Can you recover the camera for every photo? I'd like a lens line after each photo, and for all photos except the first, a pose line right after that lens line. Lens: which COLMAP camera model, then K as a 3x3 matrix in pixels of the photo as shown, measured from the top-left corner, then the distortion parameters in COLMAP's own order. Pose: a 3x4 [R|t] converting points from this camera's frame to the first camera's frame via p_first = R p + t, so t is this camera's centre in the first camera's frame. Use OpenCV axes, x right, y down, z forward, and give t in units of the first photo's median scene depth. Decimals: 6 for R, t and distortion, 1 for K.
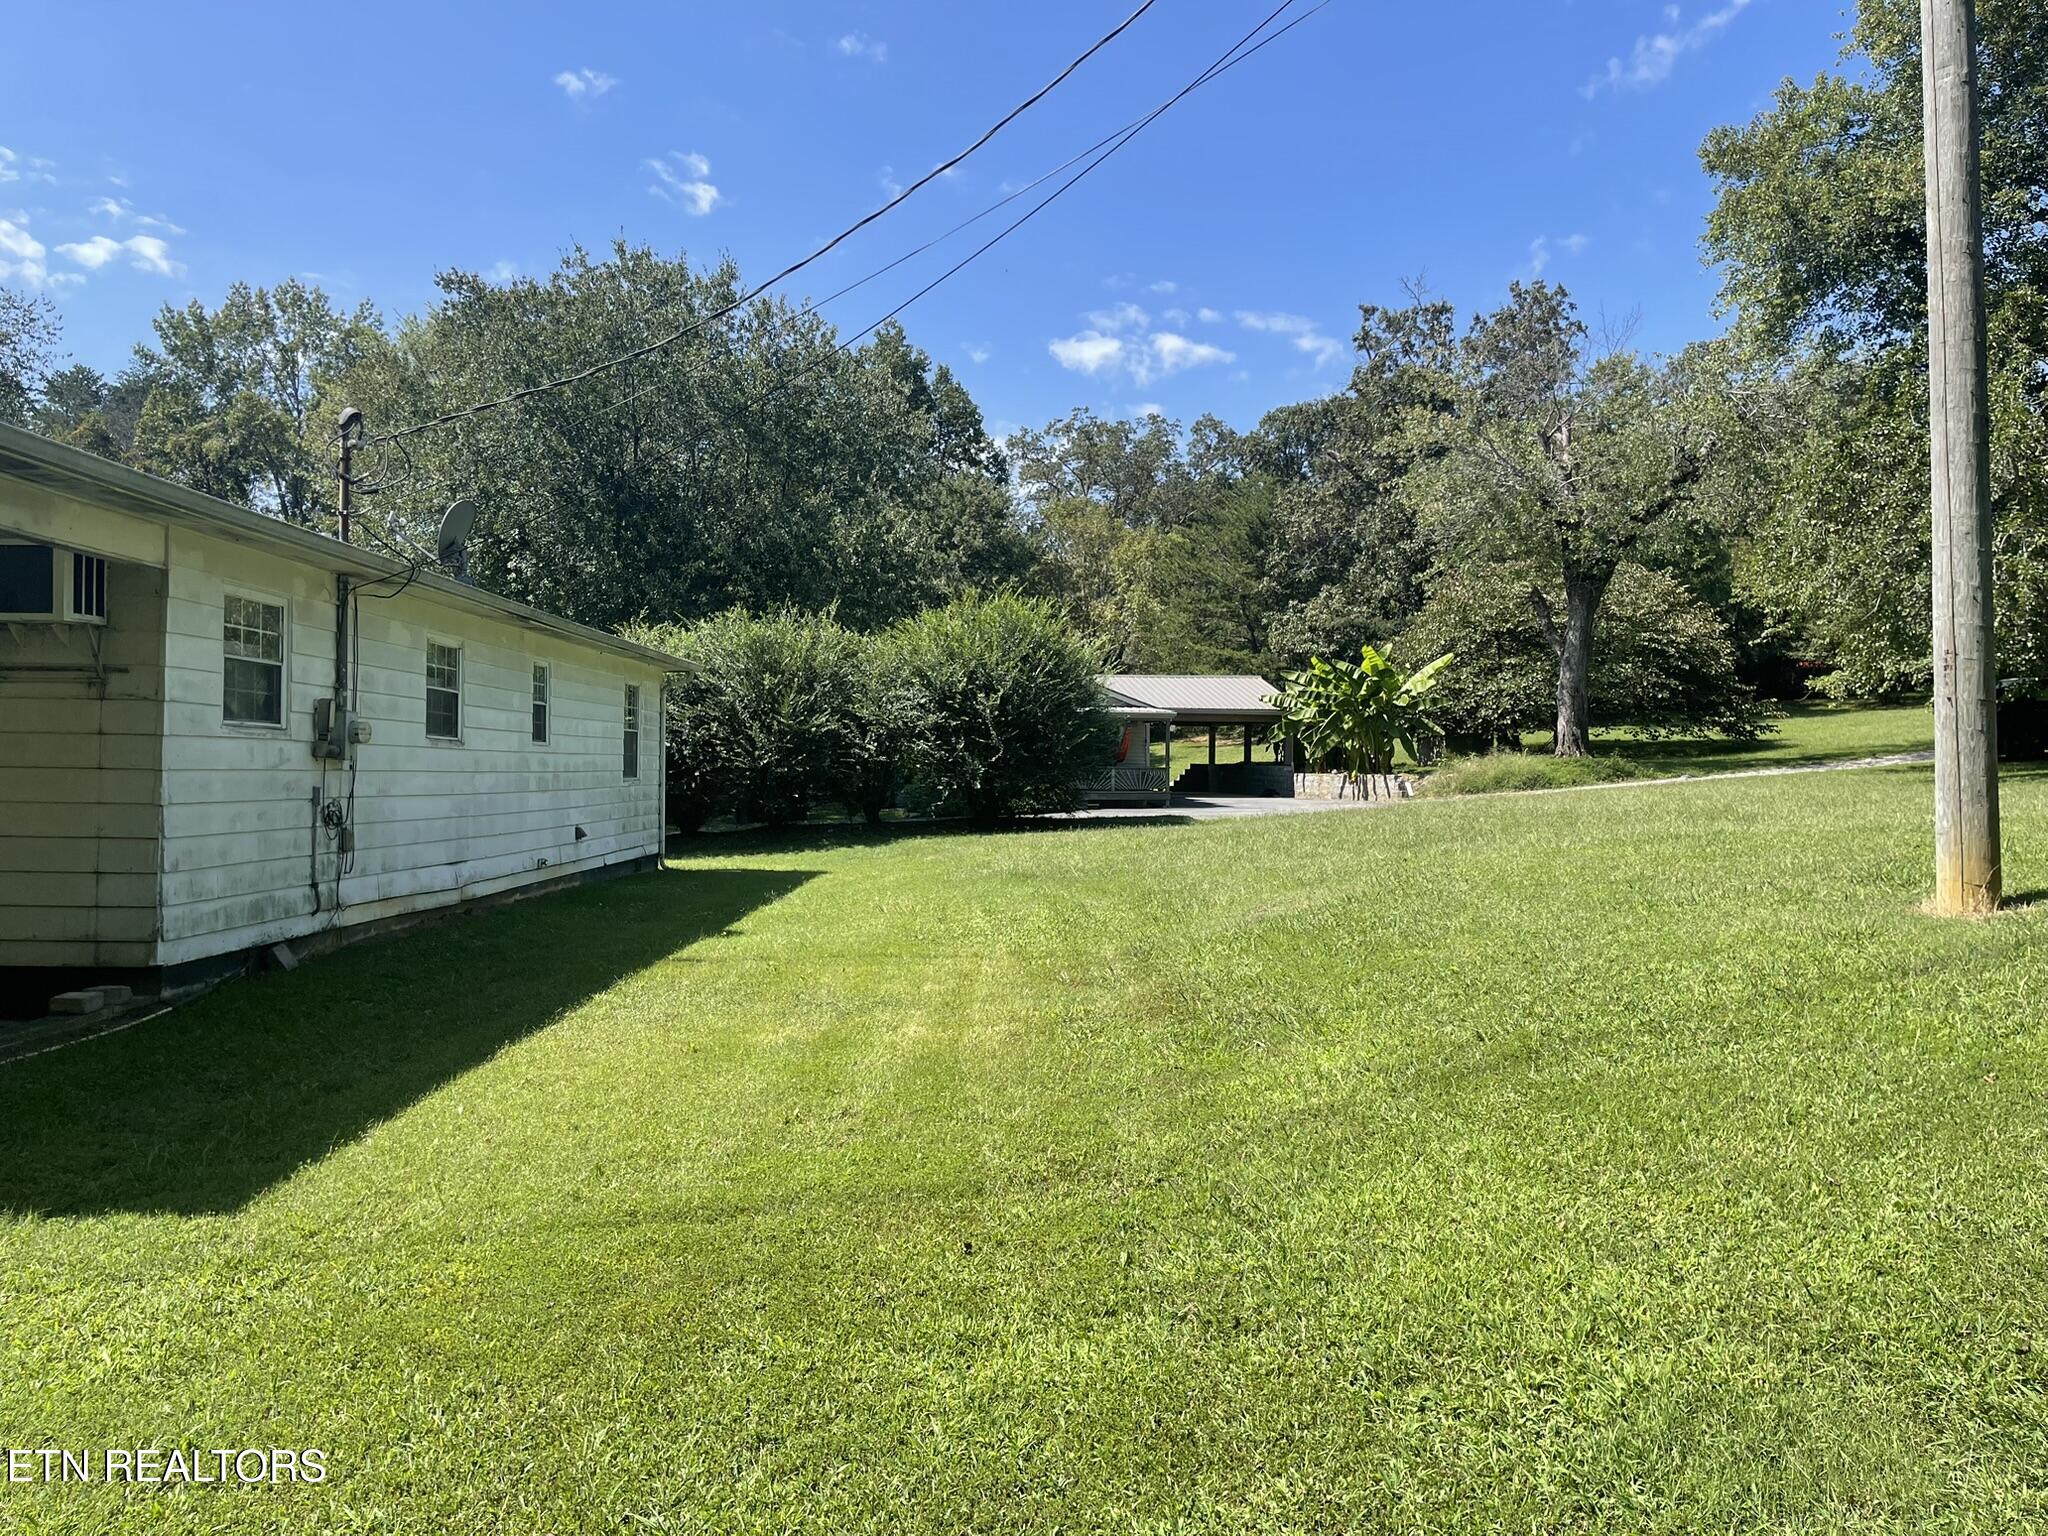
lens RADIAL K [[1537.5, 0, 1023.9], [0, 1537.5, 758.0], [0, 0, 1]] dist [0.091228, -0.114173]
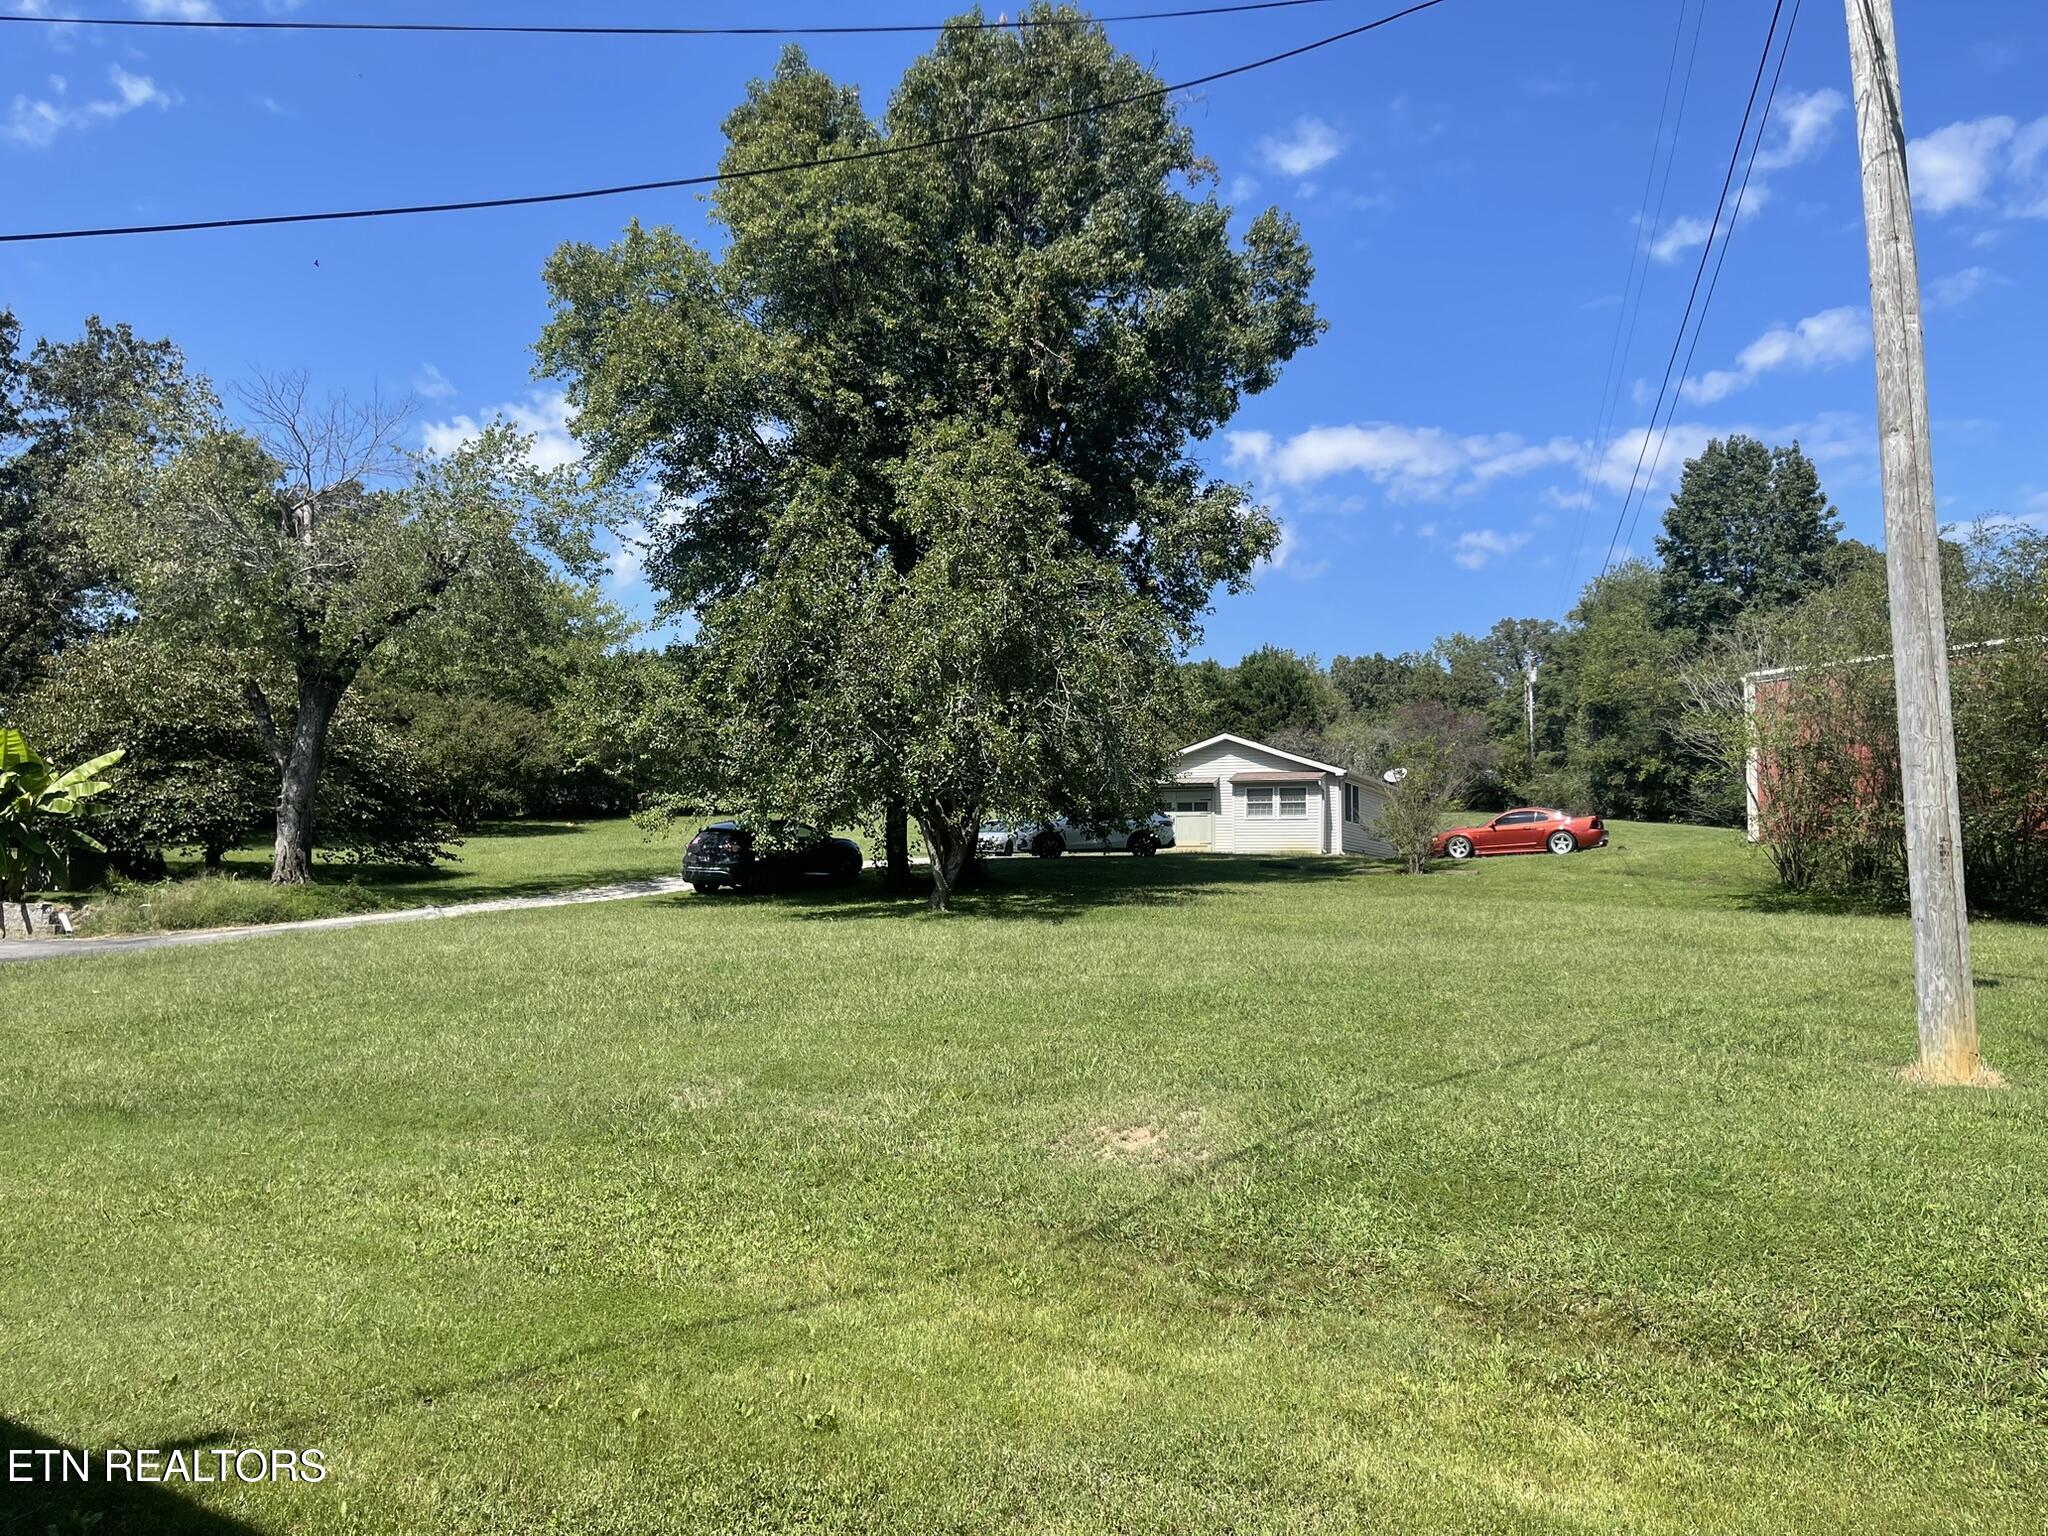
lens RADIAL K [[1537.5, 0, 1023.9], [0, 1537.5, 758.0], [0, 0, 1]] dist [0.091228, -0.114173]
pose [[0.562540, 0.078600, 0.823025, -0.131704], [-0.015843, 0.996313, -0.084320, -0.003308], [-0.826618, 0.034394, 0.561711, 0.177186]]
